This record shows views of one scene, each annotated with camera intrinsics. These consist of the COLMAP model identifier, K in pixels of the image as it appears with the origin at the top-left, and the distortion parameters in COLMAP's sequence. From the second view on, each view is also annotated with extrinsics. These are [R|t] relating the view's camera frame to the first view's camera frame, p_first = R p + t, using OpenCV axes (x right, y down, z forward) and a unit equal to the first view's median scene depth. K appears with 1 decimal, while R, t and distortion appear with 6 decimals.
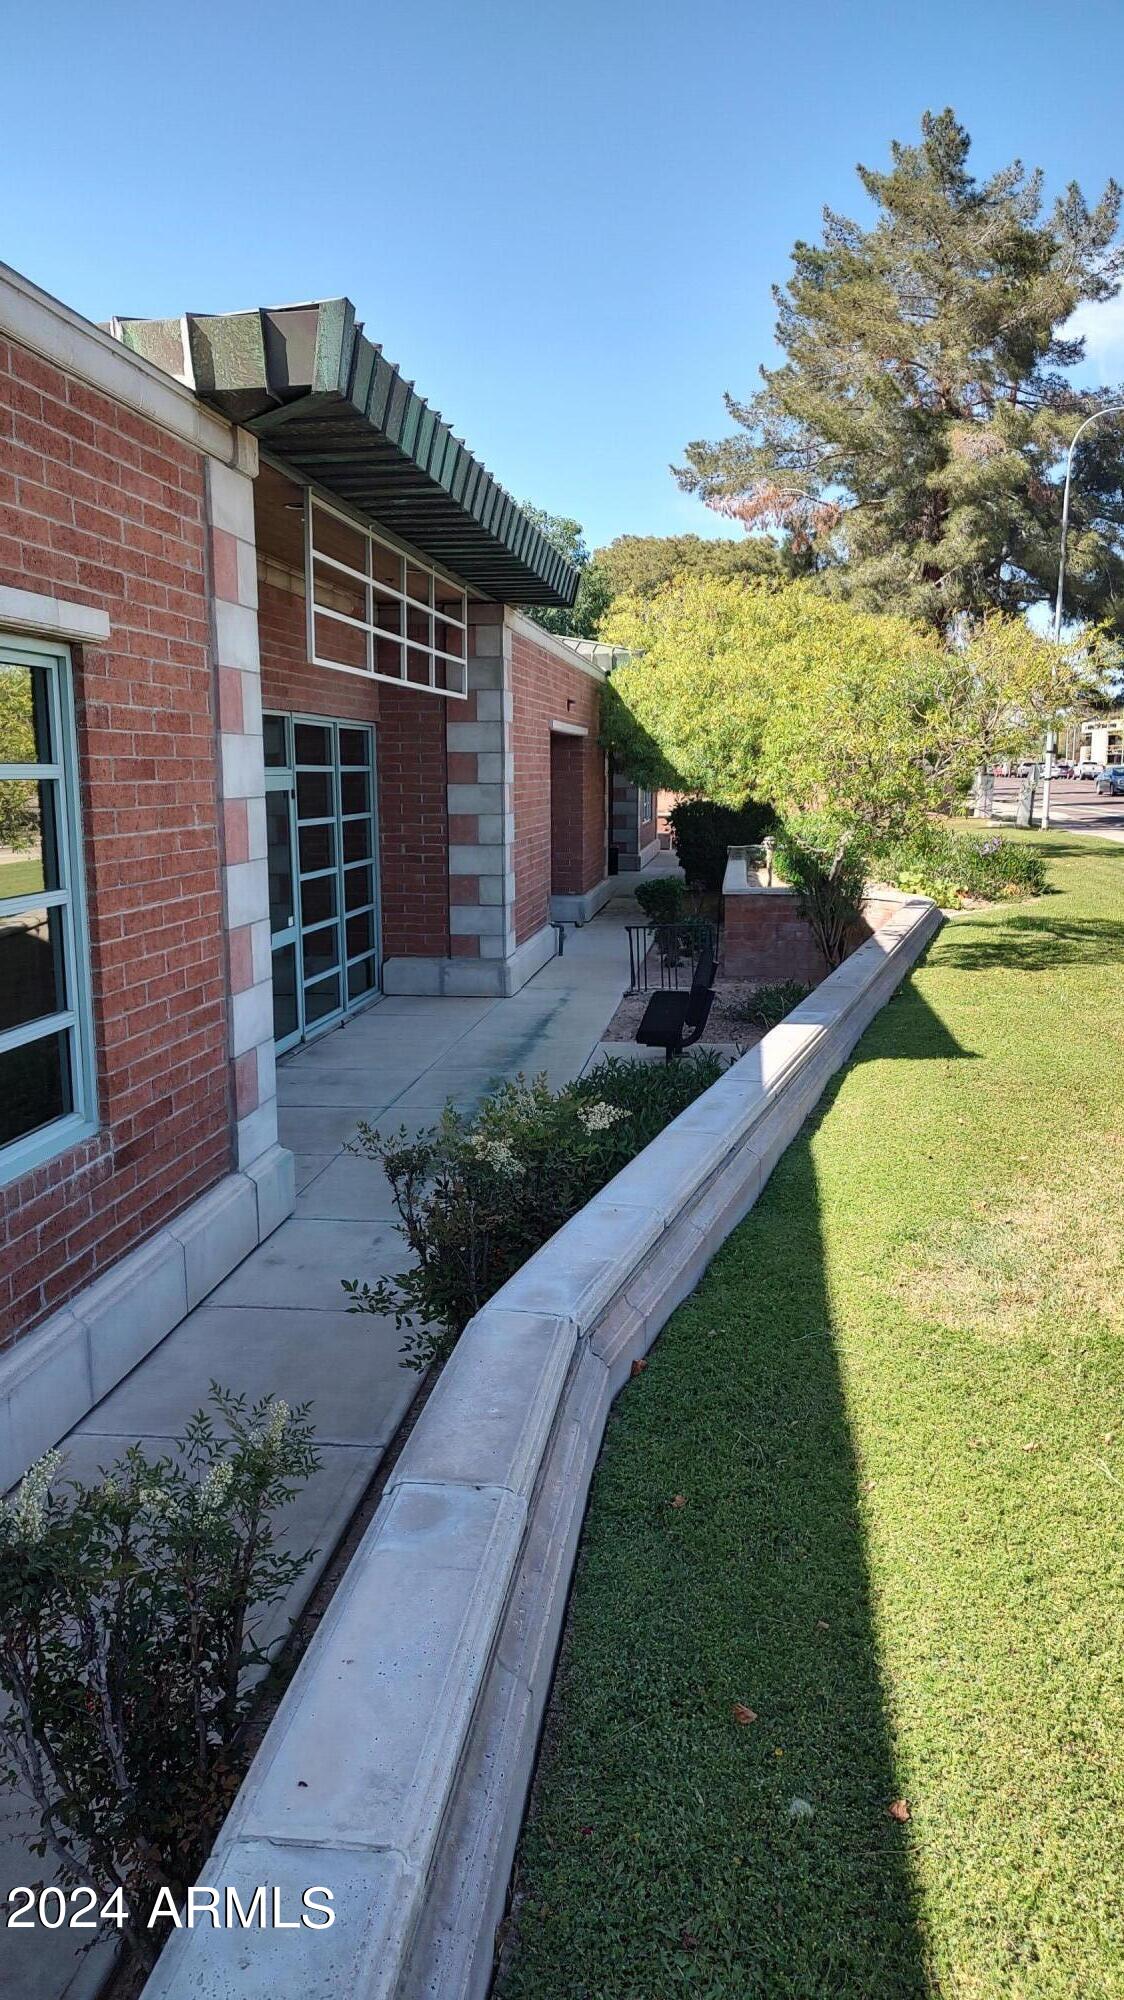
lens RADIAL K [[1465.7, 0, 562.0], [0, 1465.7, 1000.0], [0, 0, 1]] dist [0.024976, -0.008858]
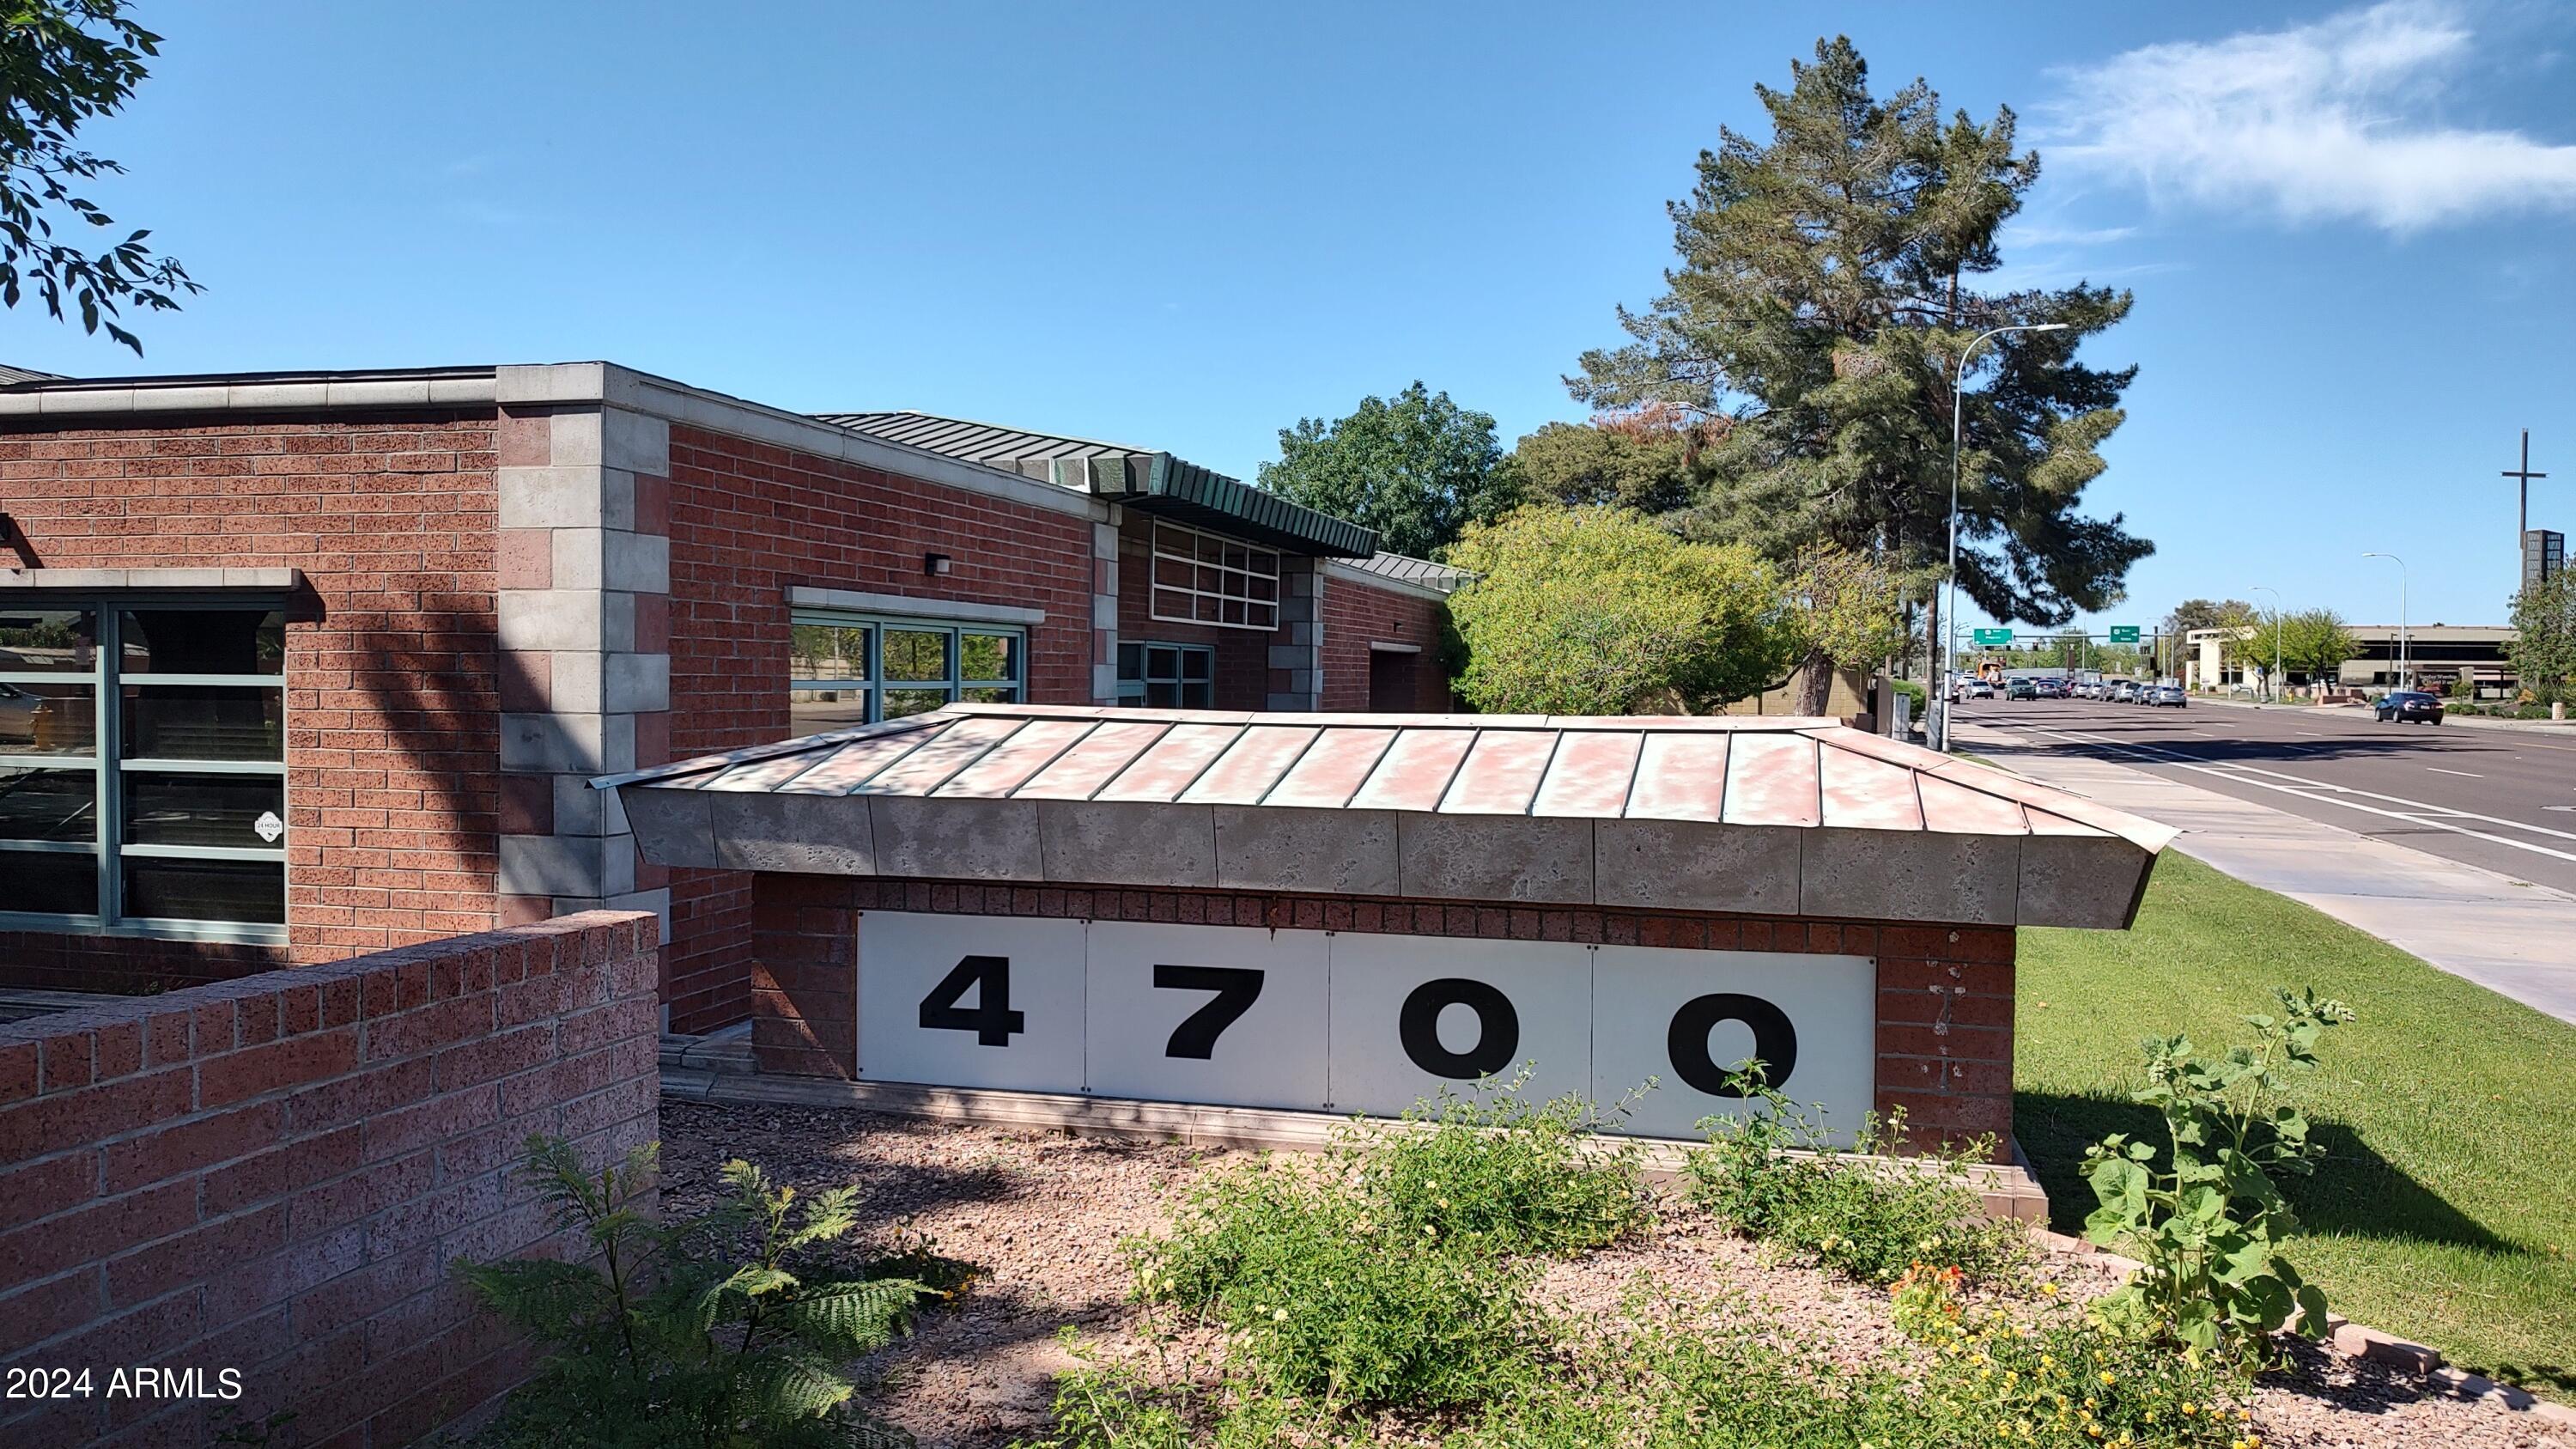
lens RADIAL K [[1888.1, 0, 1288.0], [0, 1888.1, 724.5], [0, 0, 1]] dist [0.024976, -0.008858]
pose [[0.992046, 0.018157, -0.124559, 0.062065], [-0.034241, 0.991153, -0.128228, 0.038446], [0.121128, 0.131473, 0.983892, -0.262797]]
